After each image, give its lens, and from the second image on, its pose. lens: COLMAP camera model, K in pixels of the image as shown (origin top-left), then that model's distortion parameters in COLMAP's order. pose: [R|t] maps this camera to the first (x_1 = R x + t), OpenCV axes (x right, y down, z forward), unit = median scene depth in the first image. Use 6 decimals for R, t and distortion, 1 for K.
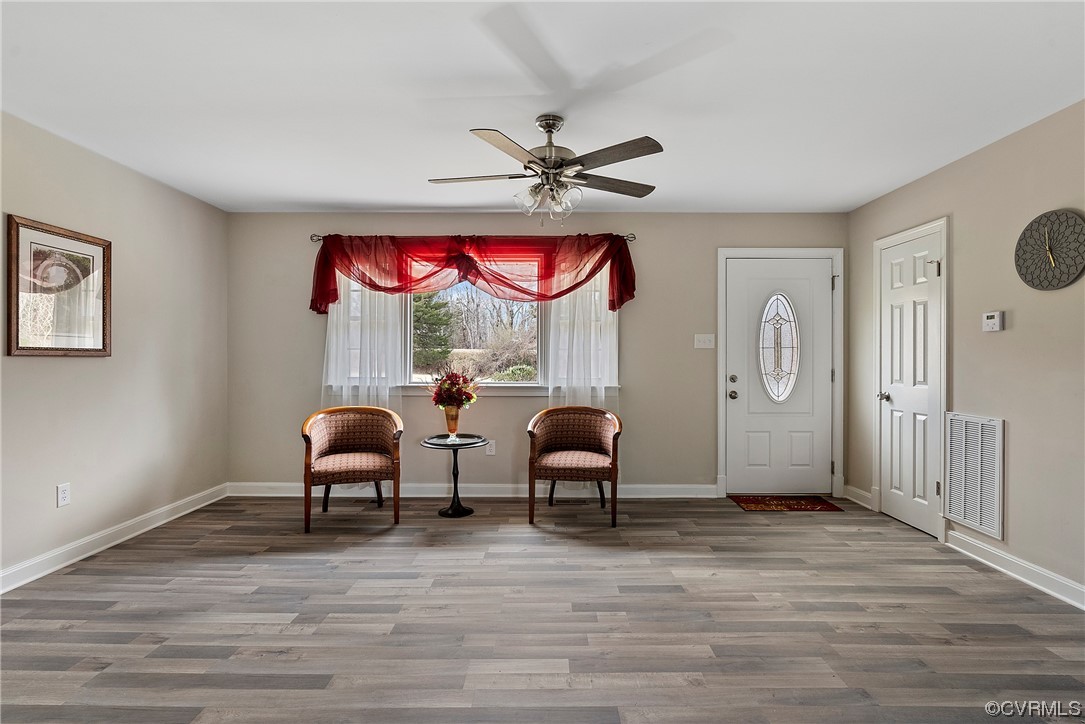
lens RADIAL K [[531.4, 0, 544.9], [0, 531.4, 362.4], [0, 0, 1]] dist [-0.010277, 0.002108]
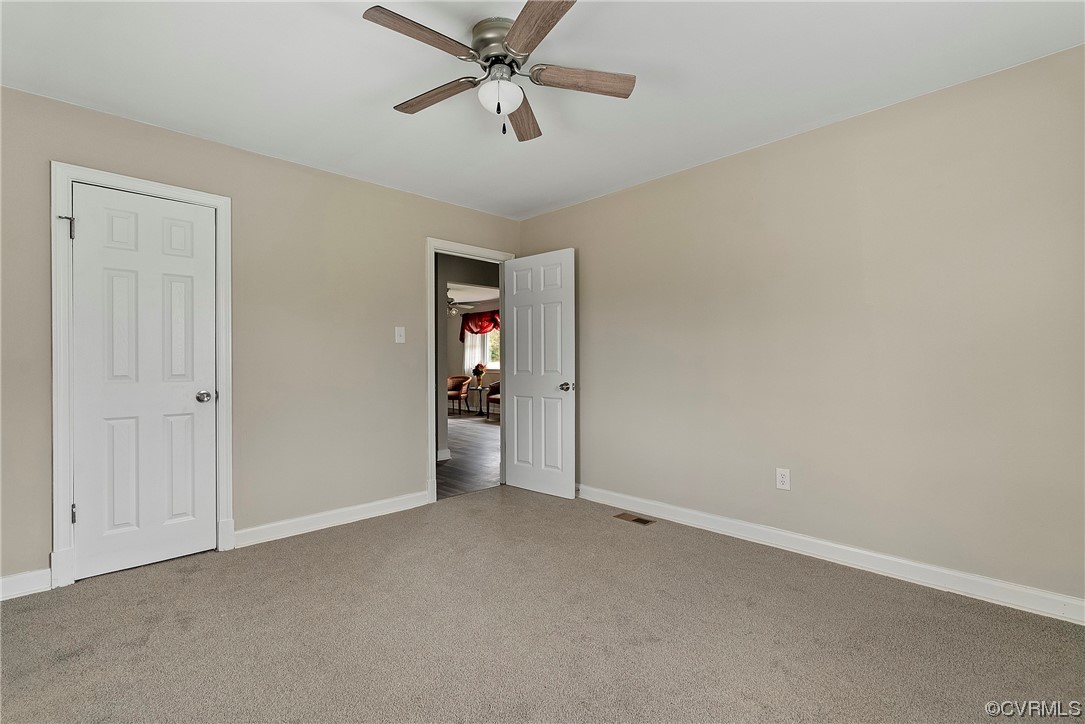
lens RADIAL K [[489.0, 0, 544.5], [0, 489.0, 360.3], [0, 0, 1]] dist [-0.013567, 0.004553]
pose [[0.706156, 0.000929, -0.708056, 2.041932], [-0.002384, 0.999997, -0.001066, 0.004633], [0.708052, 0.002441, 0.706156, -0.600434]]
